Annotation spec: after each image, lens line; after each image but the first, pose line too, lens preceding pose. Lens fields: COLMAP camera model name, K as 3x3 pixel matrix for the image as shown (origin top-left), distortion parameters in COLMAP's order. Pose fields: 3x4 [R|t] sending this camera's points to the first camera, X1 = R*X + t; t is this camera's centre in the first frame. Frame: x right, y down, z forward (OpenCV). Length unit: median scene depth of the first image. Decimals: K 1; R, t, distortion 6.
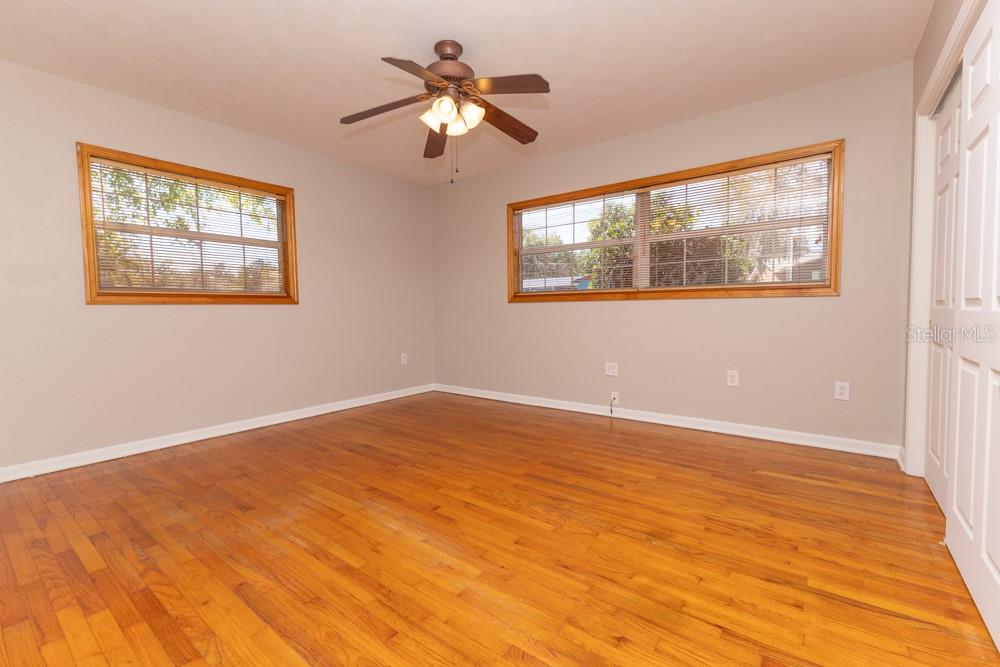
lens RADIAL K [[432.3, 0, 499.8], [0, 432.3, 331.9], [0, 0, 1]] dist [0.014634, -0.001065]
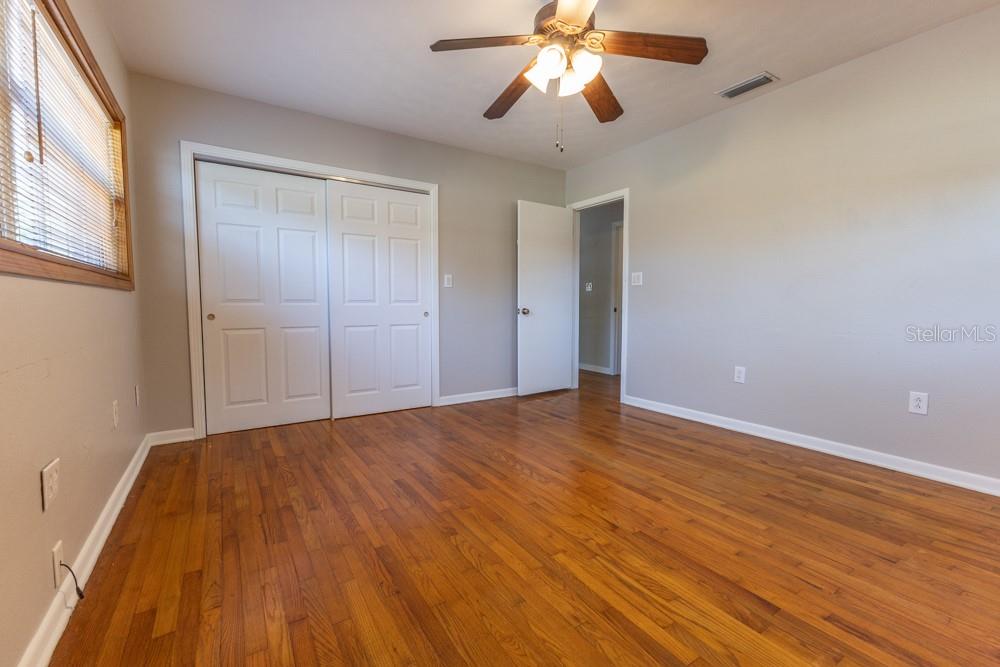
lens RADIAL K [[432.3, 0, 498.9], [0, 432.3, 331.5], [0, 0, 1]] dist [0.014634, -0.001065]
pose [[-0.940912, -0.011018, 0.338471, -0.323599], [0.028384, 0.993388, 0.111242, -0.106736], [-0.337459, 0.114276, -0.934378, 2.123813]]
